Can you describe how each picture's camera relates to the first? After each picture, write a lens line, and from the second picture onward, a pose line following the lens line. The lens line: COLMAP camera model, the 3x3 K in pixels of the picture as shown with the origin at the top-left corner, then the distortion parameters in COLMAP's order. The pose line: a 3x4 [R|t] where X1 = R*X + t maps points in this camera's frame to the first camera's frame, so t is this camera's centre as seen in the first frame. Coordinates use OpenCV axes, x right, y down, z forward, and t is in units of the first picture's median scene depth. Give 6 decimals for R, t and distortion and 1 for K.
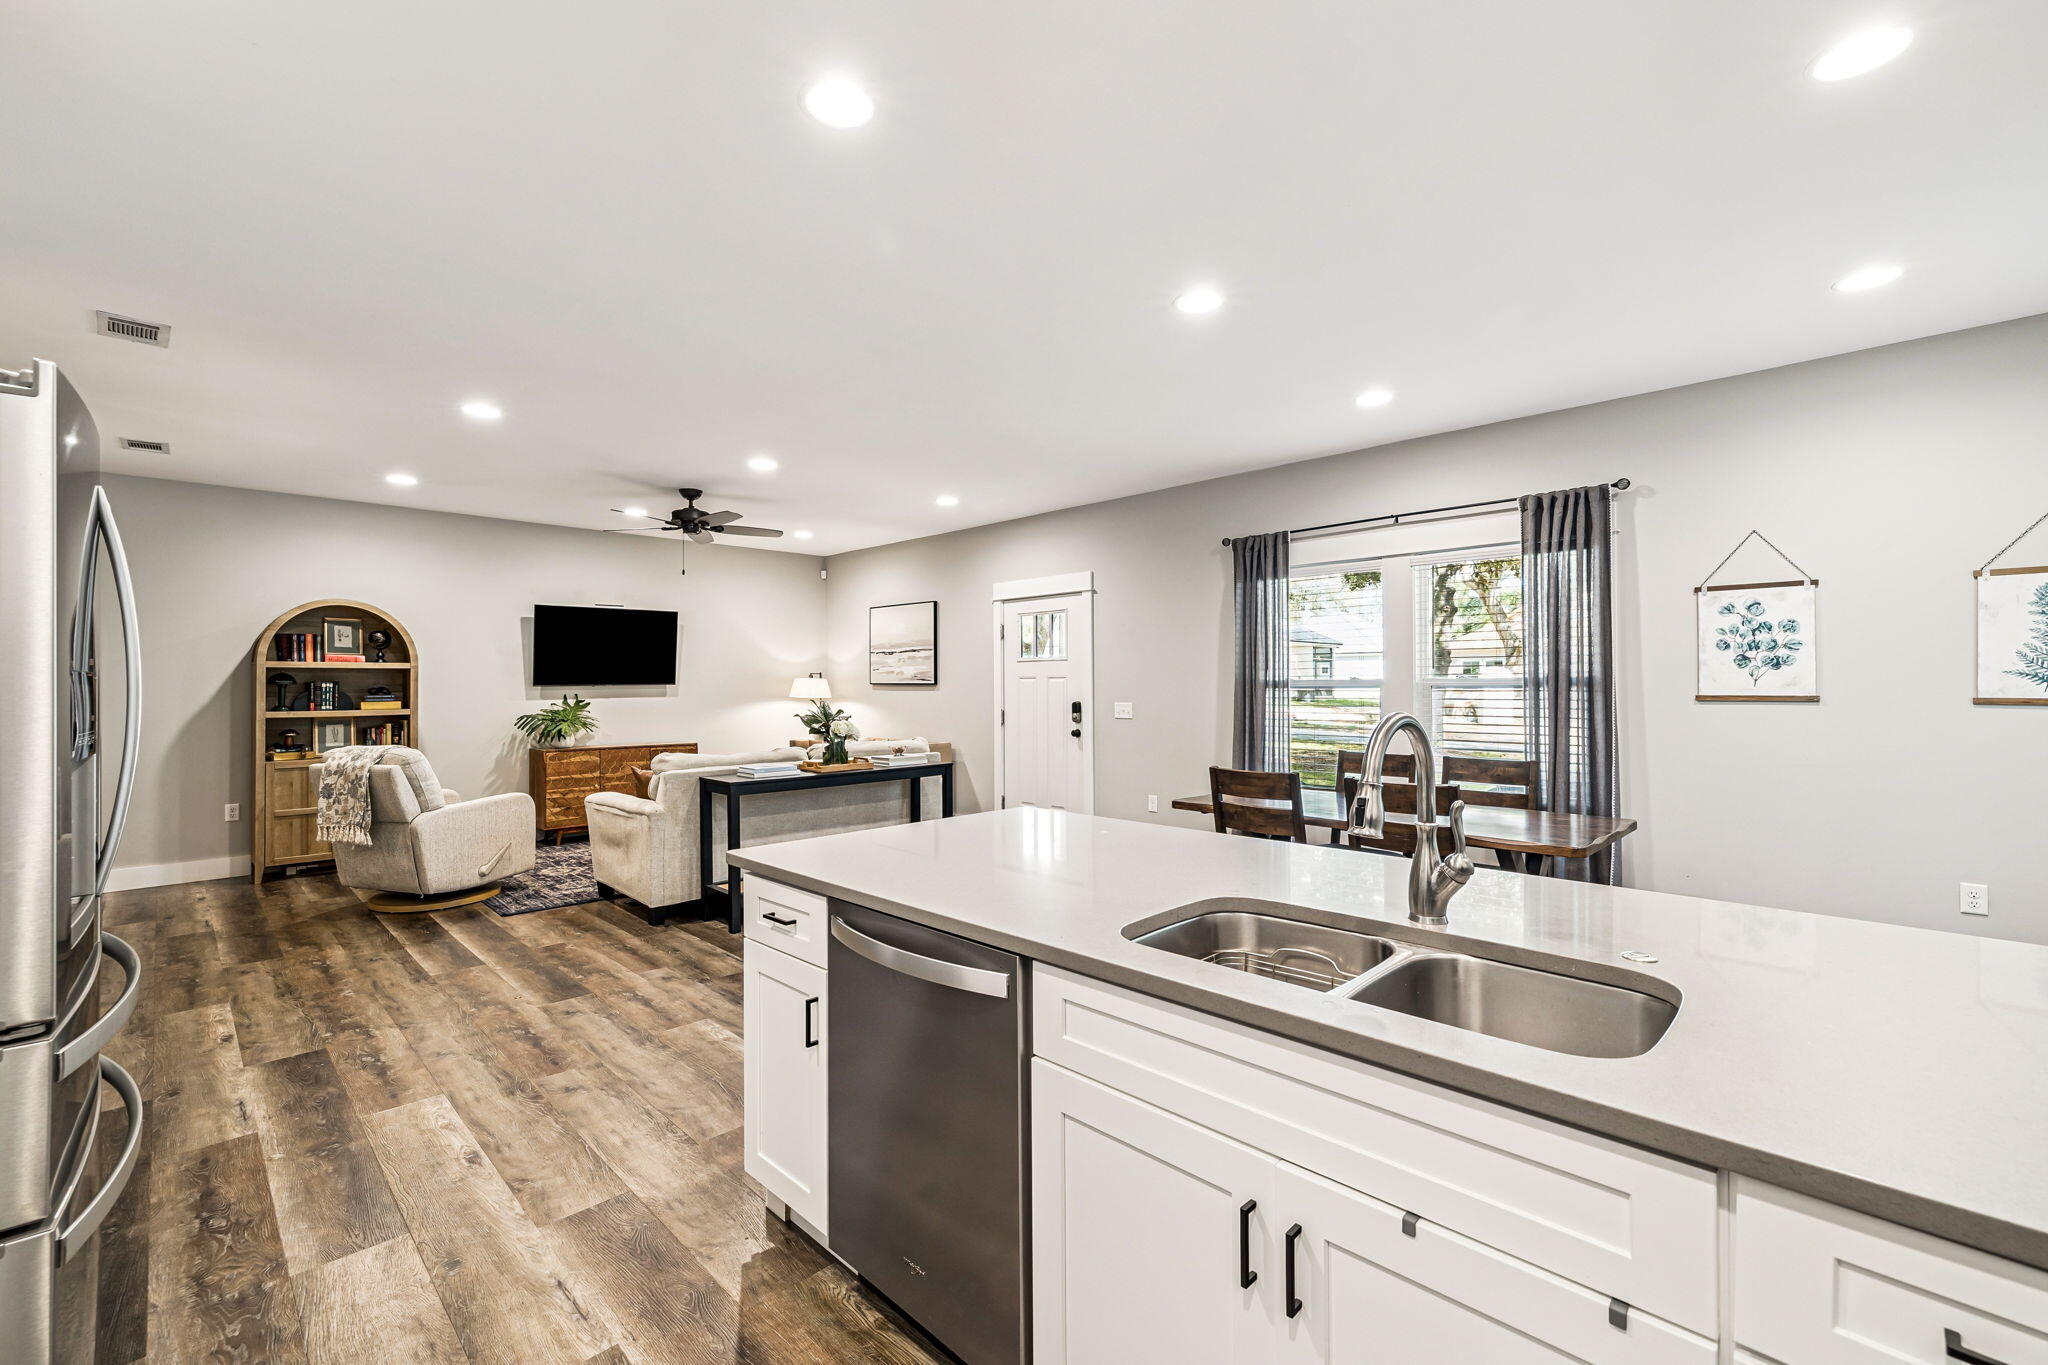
lens RADIAL K [[860.8, 0, 1024.0], [0, 860.8, 682.5], [0, 0, 1]] dist [0.001991, -0.000112]
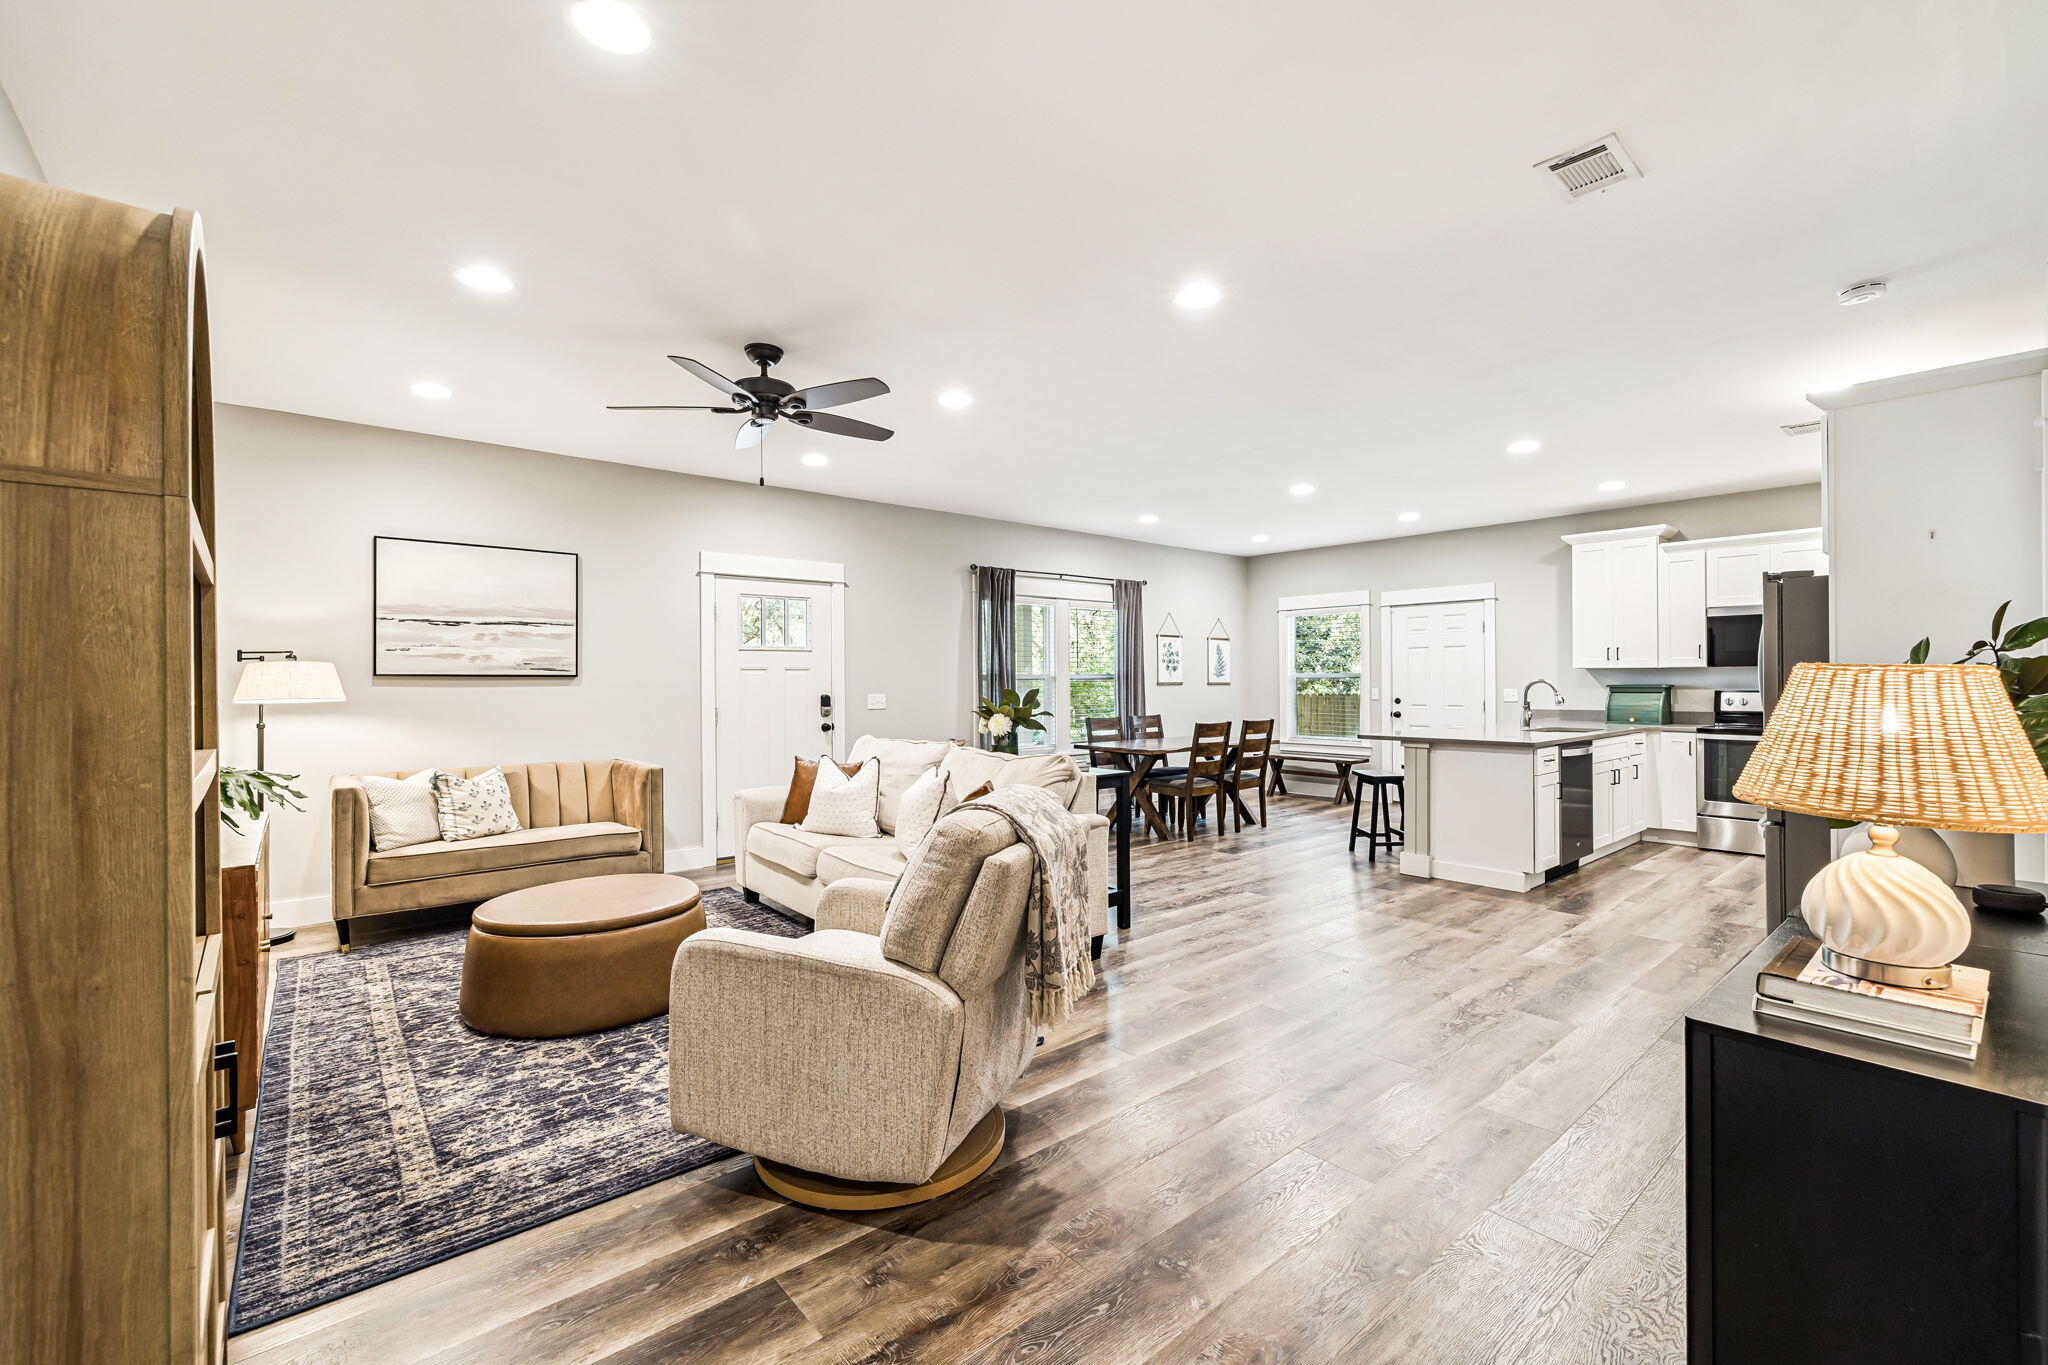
lens RADIAL K [[860.8, 0, 1024.0], [0, 860.8, 682.5], [0, 0, 1]] dist [0.001991, -0.000112]
pose [[0.075641, 0.002931, 0.997131, -0.978132], [0.003780, 0.999988, -0.003226, 0.013582], [-0.997128, 0.004014, 0.075629, 0.777160]]
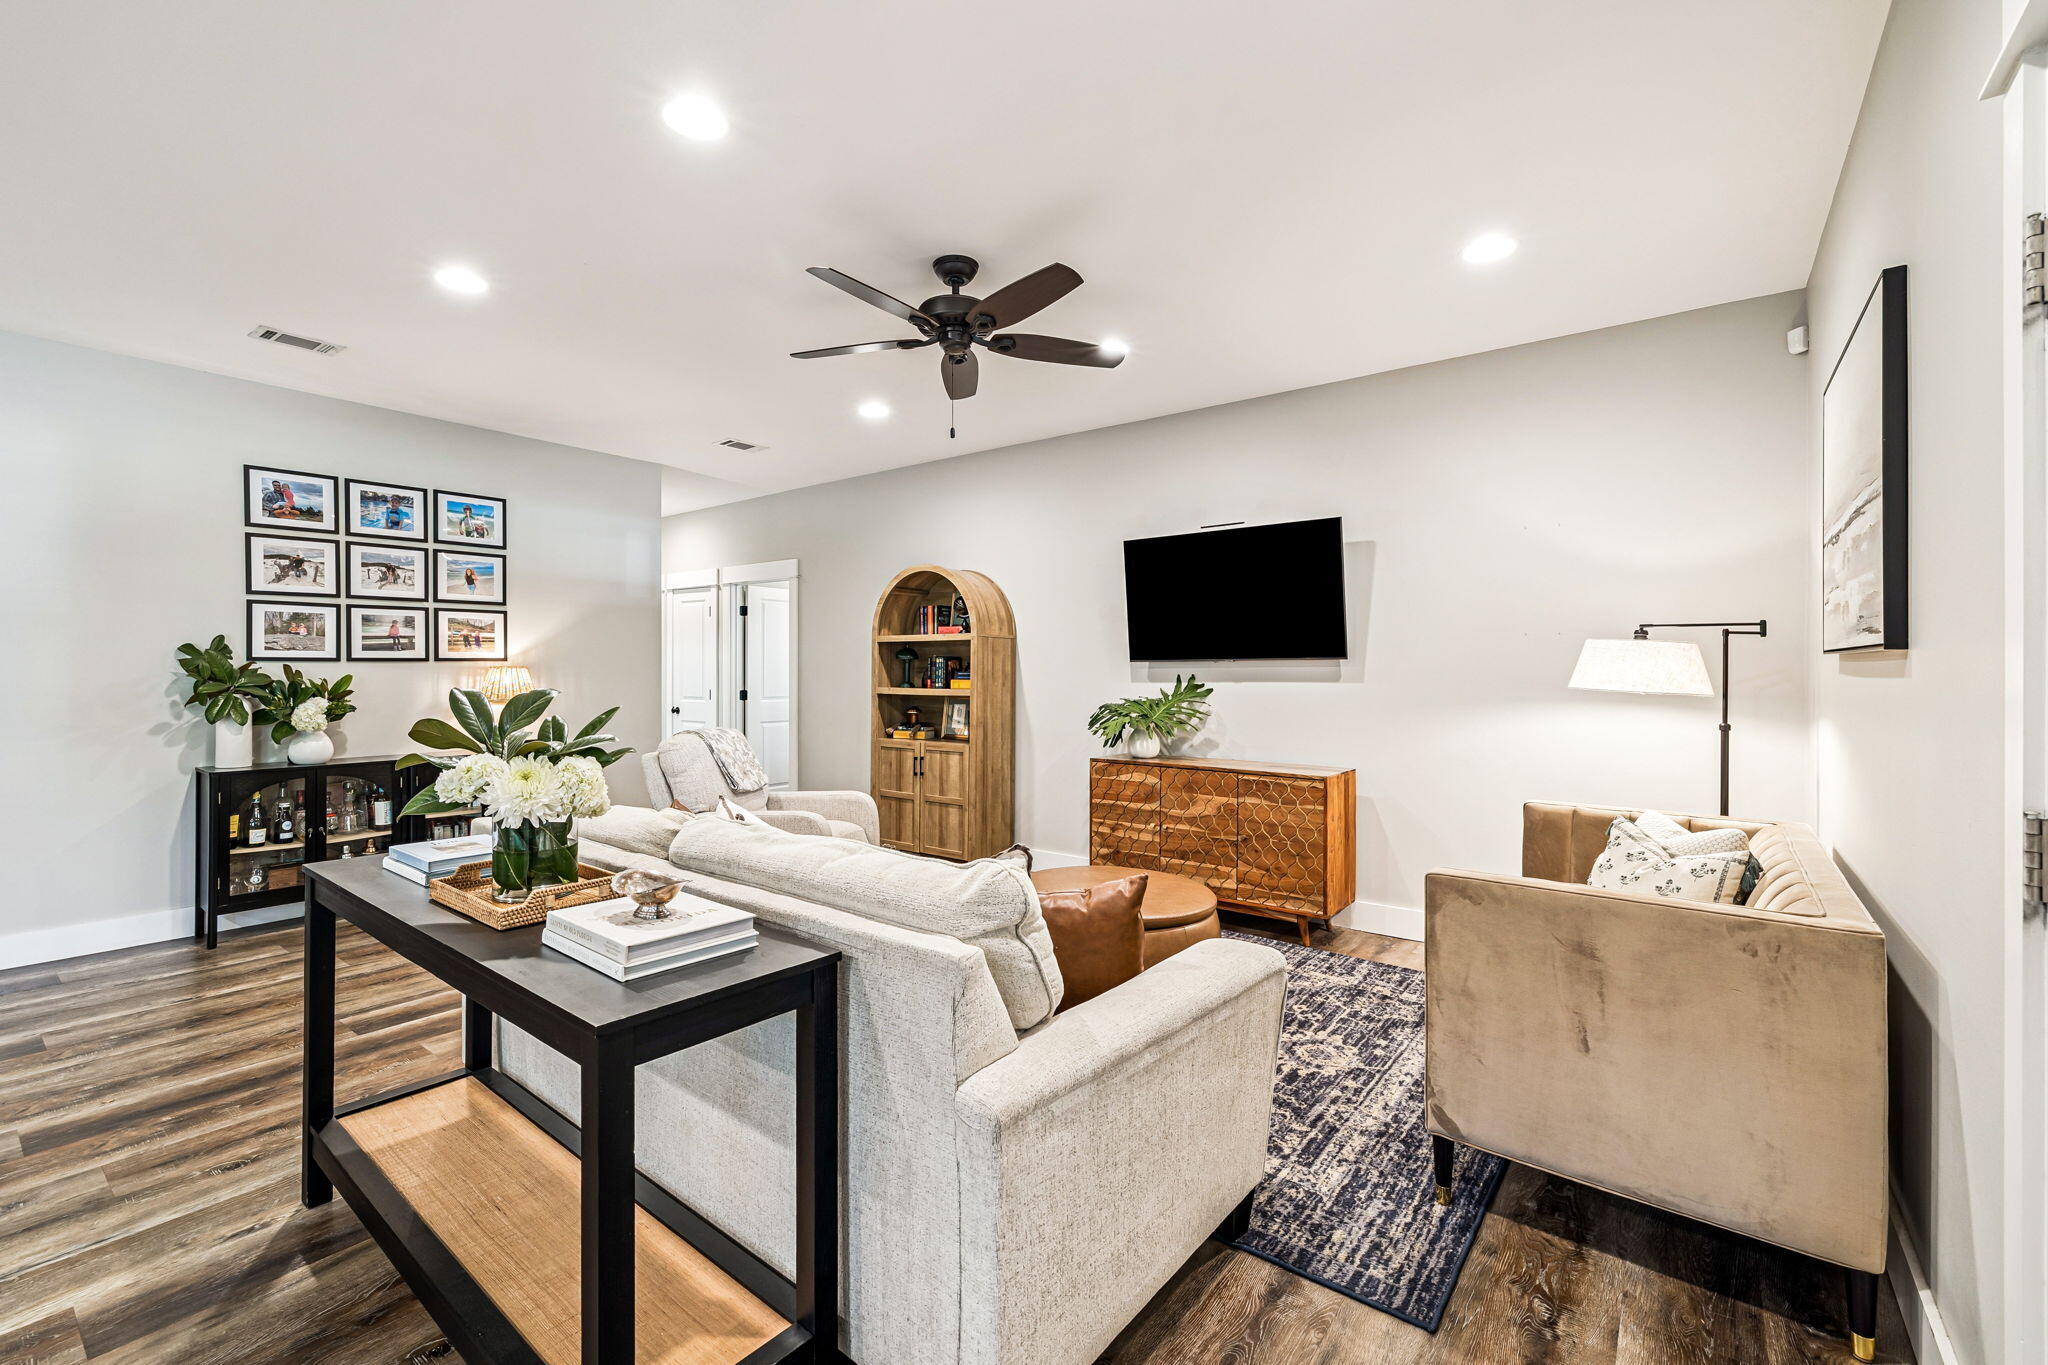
lens RADIAL K [[867.0, 0, 1015.2], [0, 867.0, 675.6], [0, 0, 1]] dist [-0.000335, 0.000284]
pose [[0.124803, 0.011849, -0.992111, 0.114857], [-0.000140, 0.999929, 0.011925, 0.008427], [0.992182, -0.001350, 0.124796, 0.975993]]
